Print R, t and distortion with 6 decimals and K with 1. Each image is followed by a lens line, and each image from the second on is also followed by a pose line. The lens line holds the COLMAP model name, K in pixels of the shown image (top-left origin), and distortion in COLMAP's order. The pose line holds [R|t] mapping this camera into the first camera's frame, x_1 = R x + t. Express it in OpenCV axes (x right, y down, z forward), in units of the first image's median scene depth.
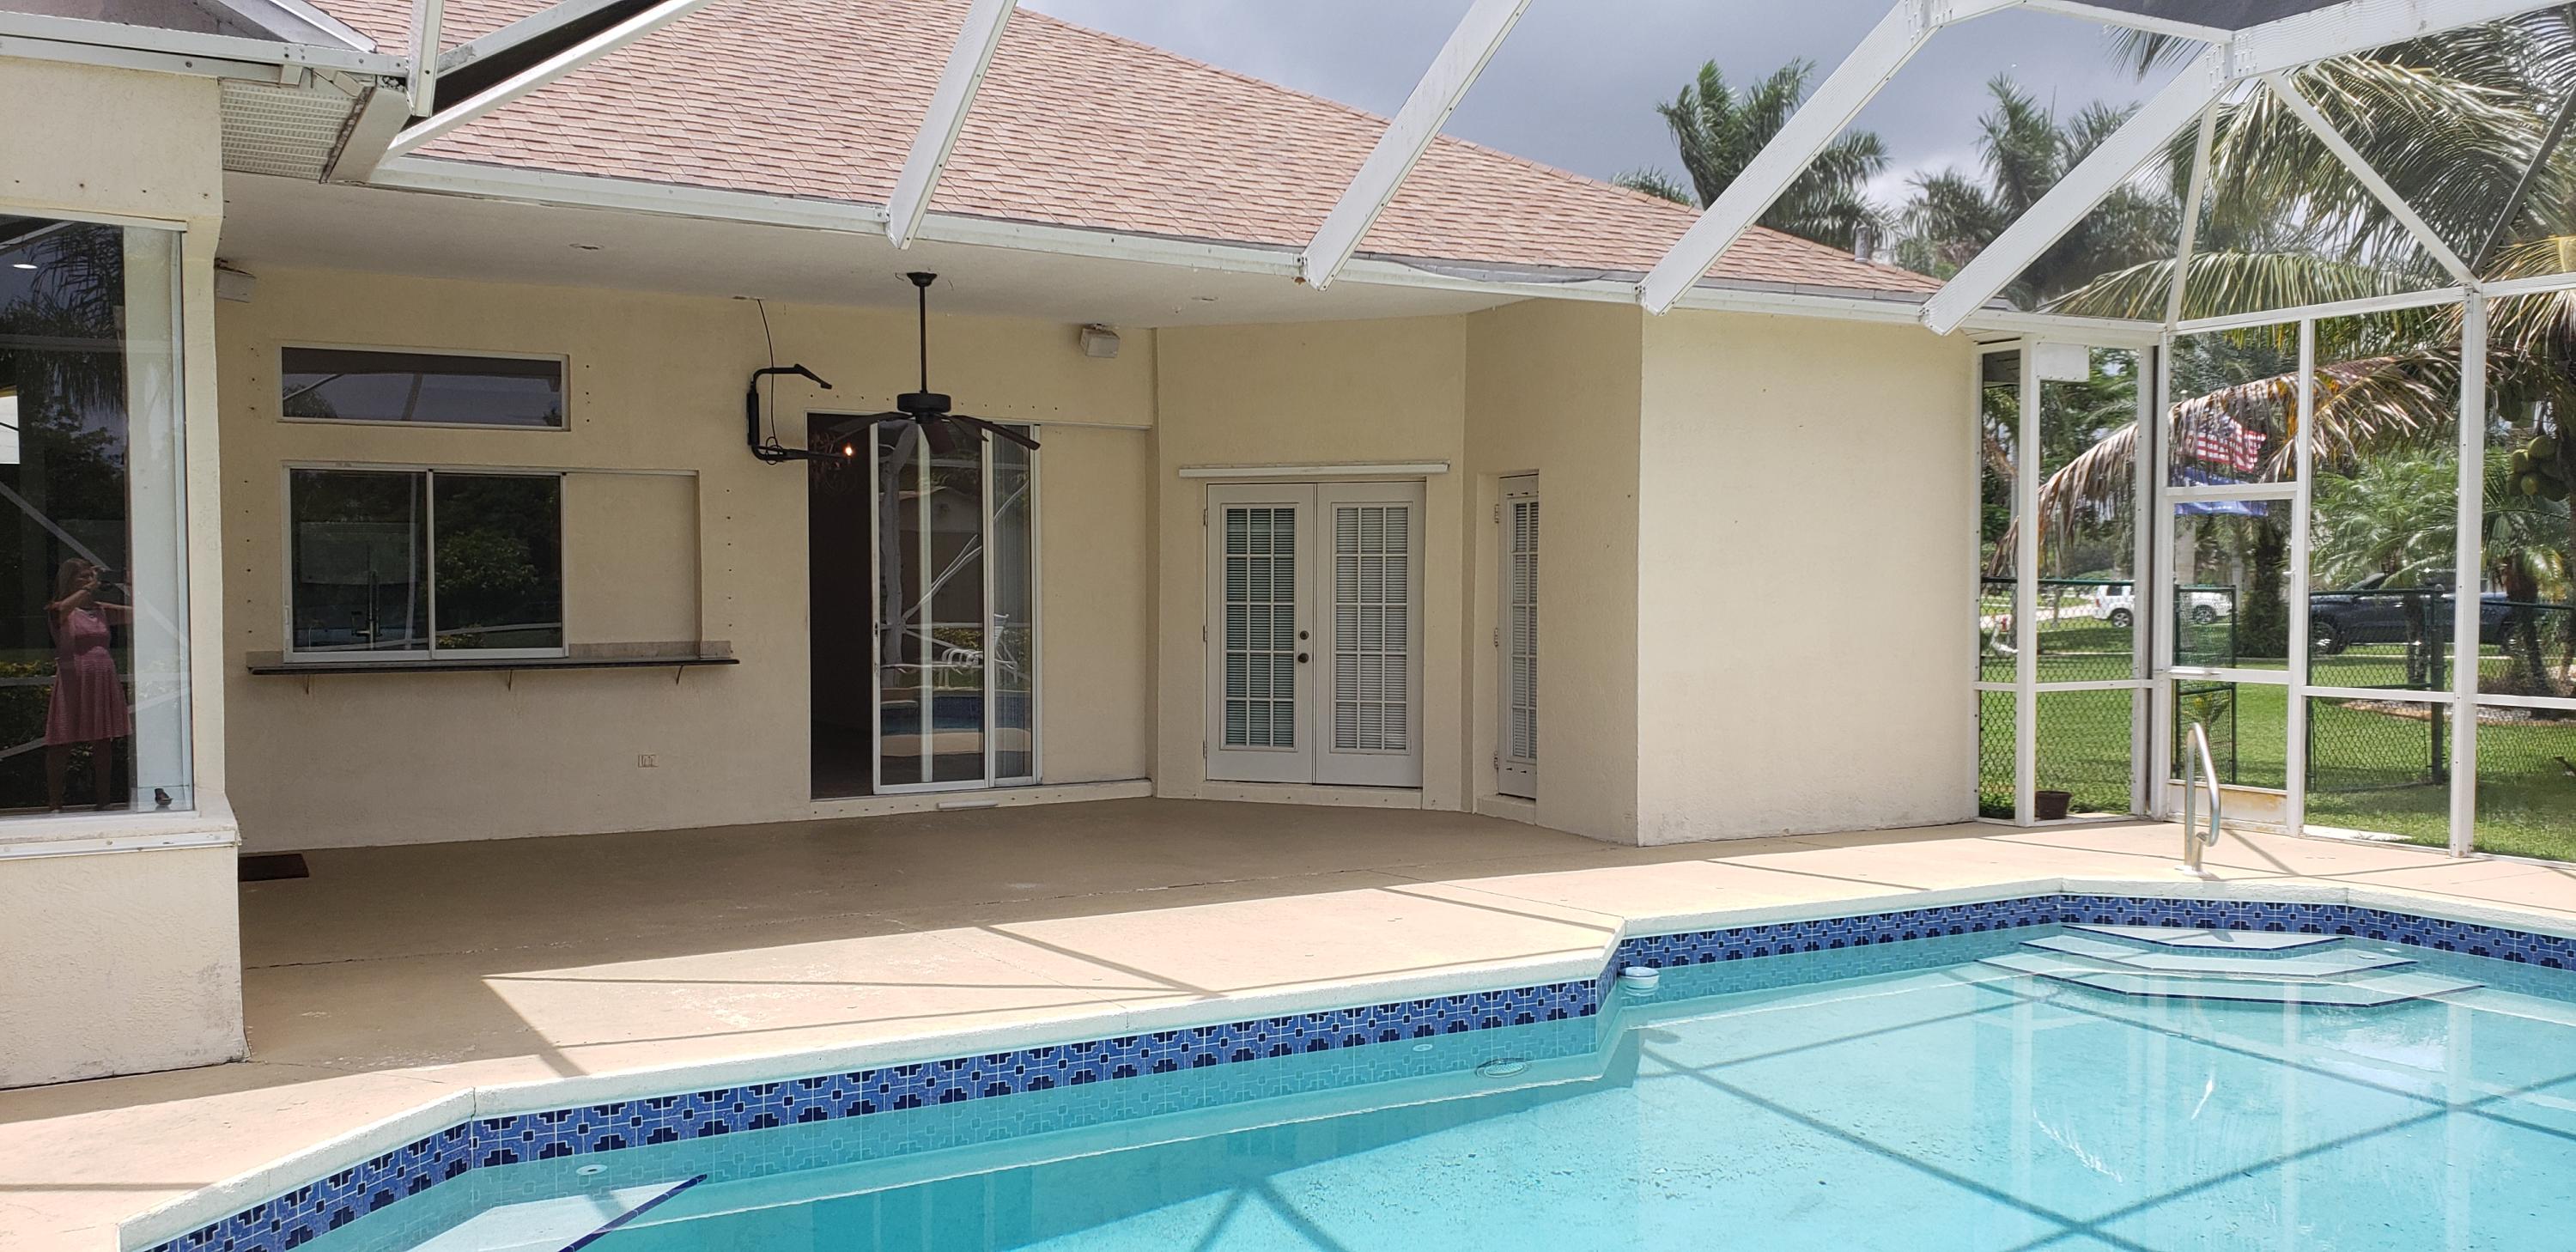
lens RADIAL K [[1912.3, 0, 1267.9], [0, 1912.3, 631.0], [0, 0, 1]] dist [0.009132, -0.006303]
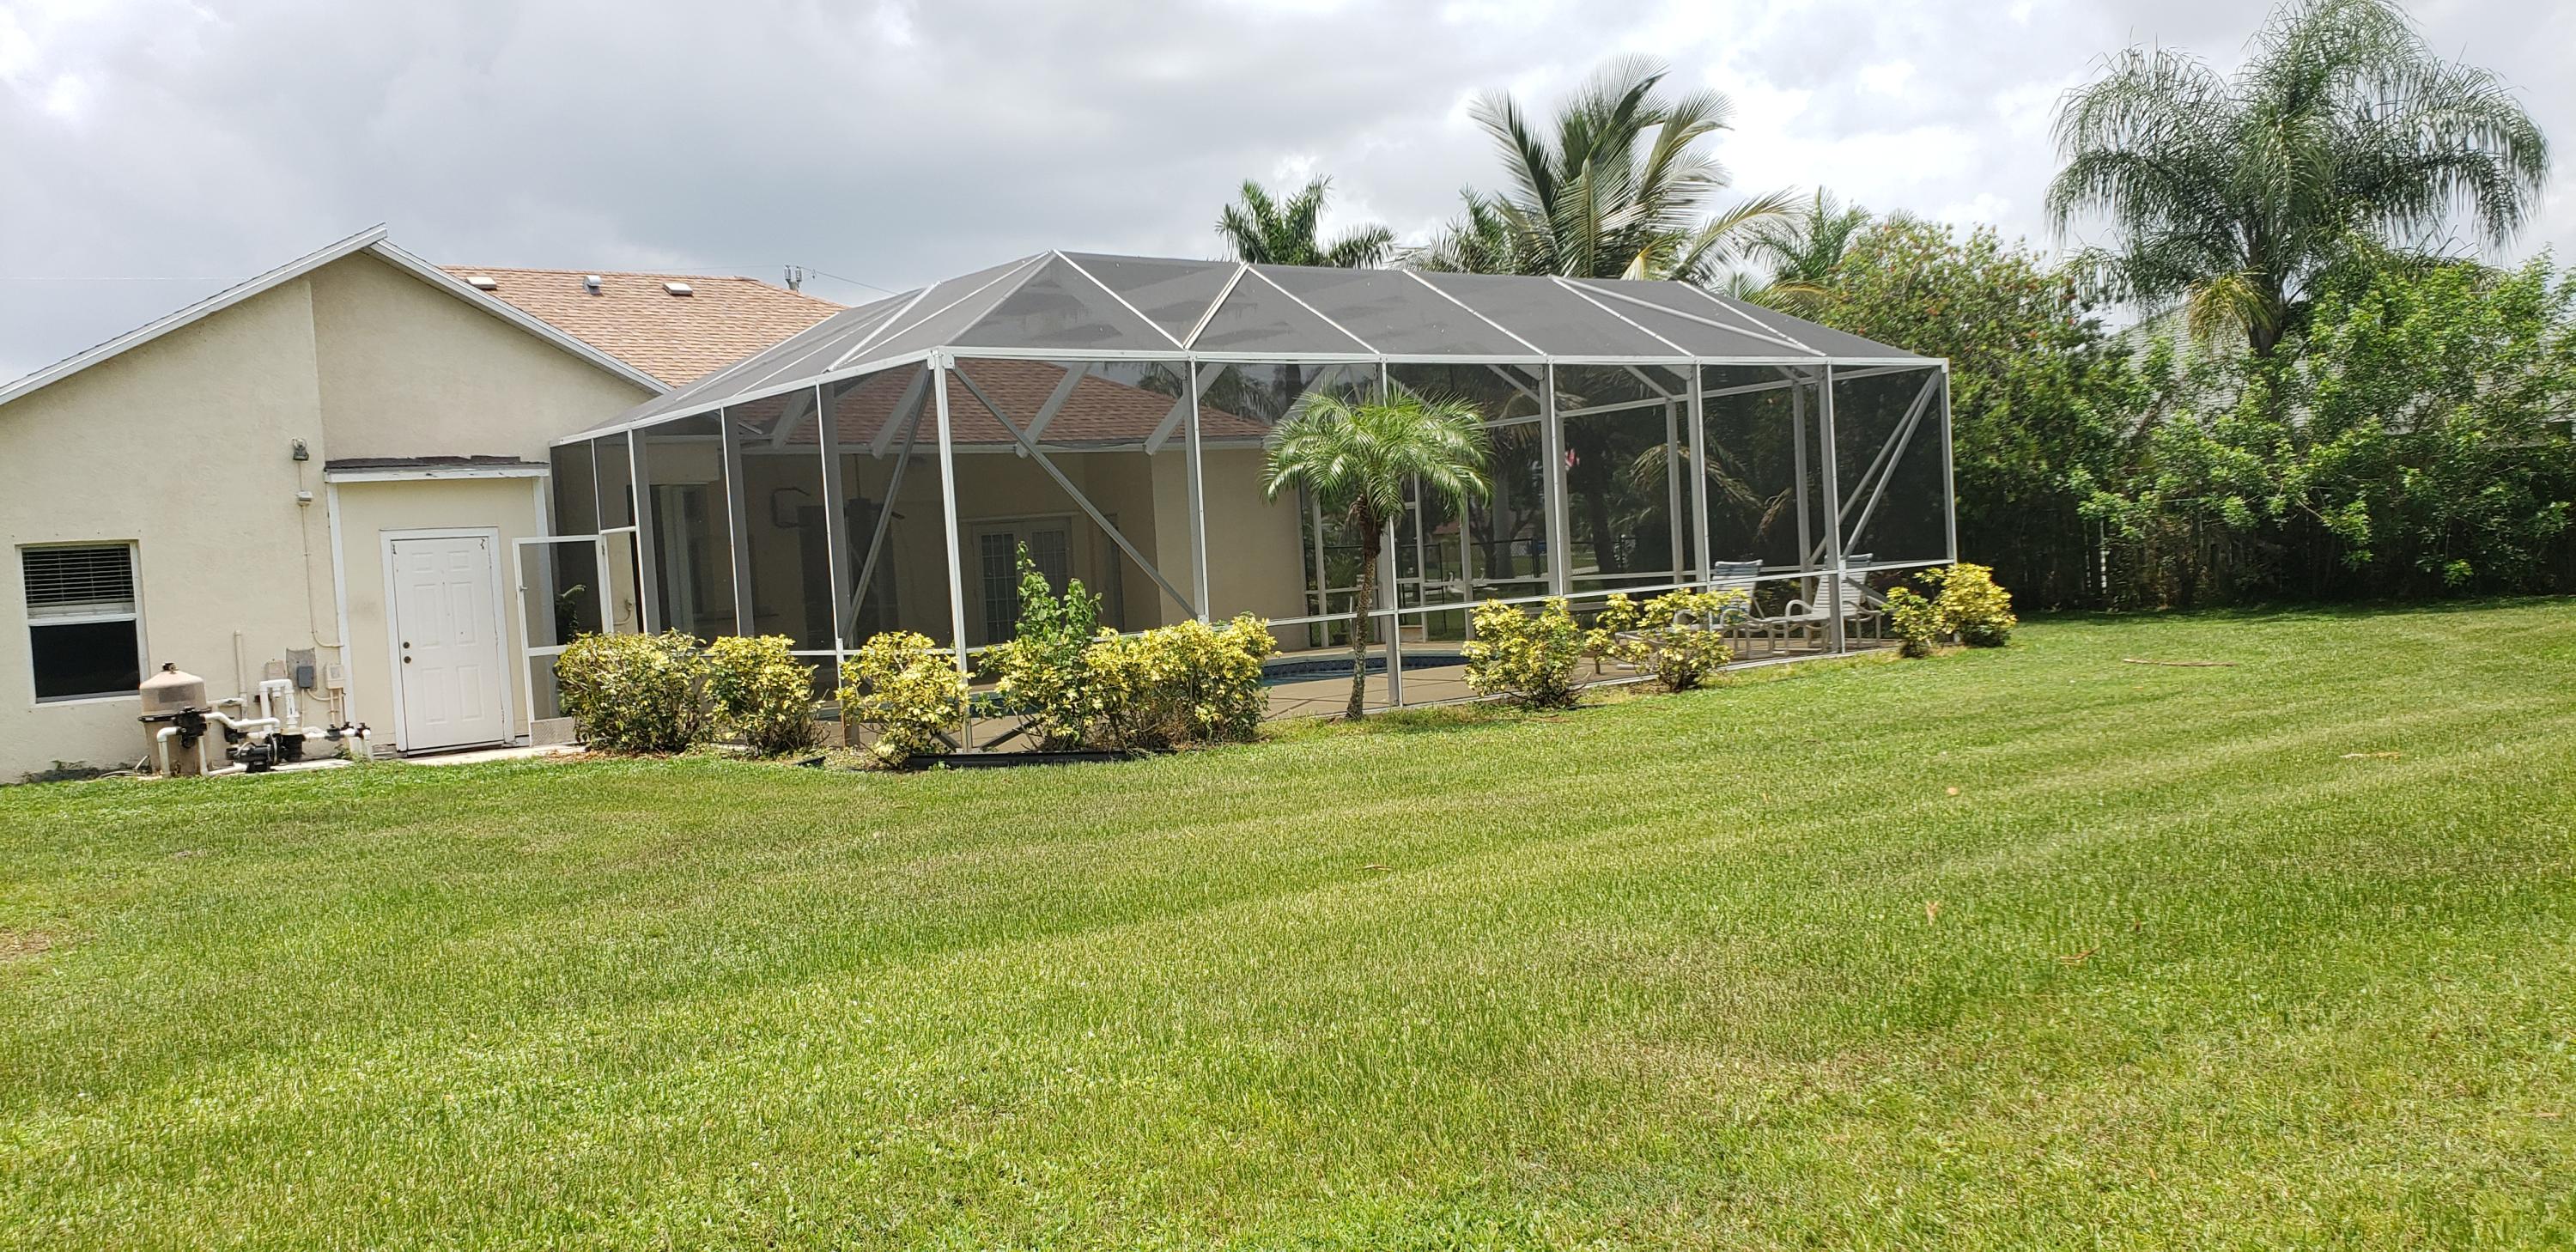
lens RADIAL K [[1980.3, 0, 1288.0], [0, 1980.3, 626.0], [0, 0, 1]] dist [0.033138, 0.000035]
pose [[0.979661, -0.066538, 0.189307, -0.129951], [0.068652, 0.997630, -0.004621, 0.086370], [-0.188551, 0.017523, 0.981907, -1.508166]]
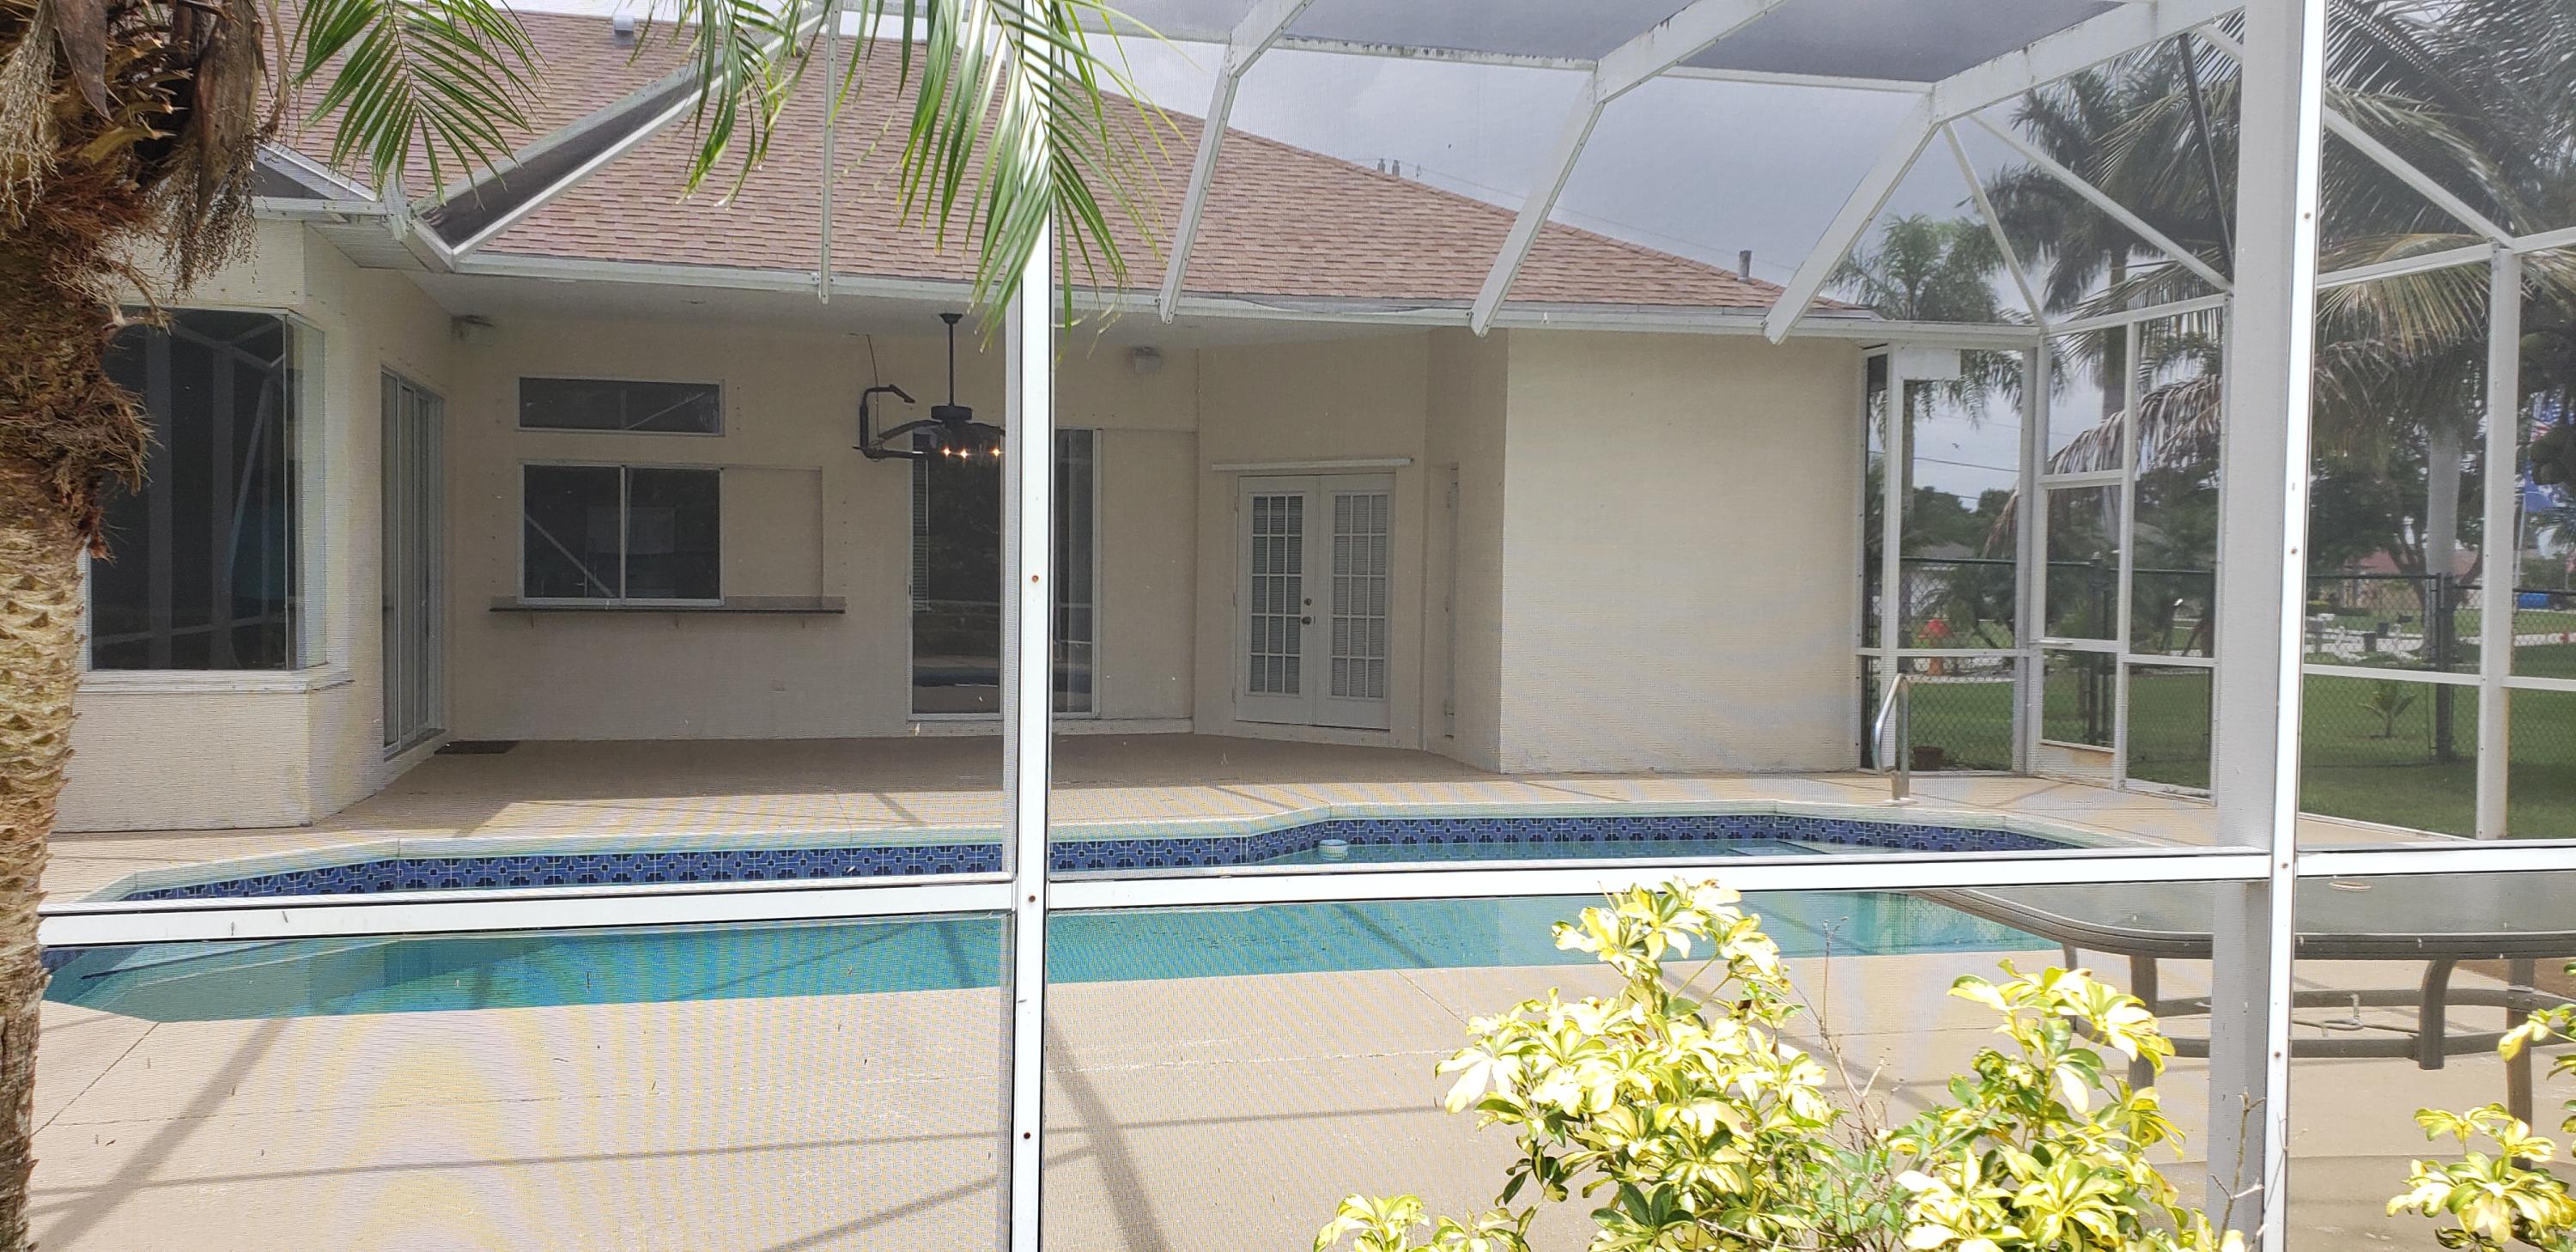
lens RADIAL K [[1880.0, 0, 1288.0], [0, 1880.0, 626.0], [0, 0, 1]] dist [0.009076, -0.001320]
pose [[0.968307, 0.016564, -0.249213, 0.331368], [-0.017934, 0.999834, -0.003229, 0.023721], [0.249118, 0.007596, 0.968443, -0.166557]]
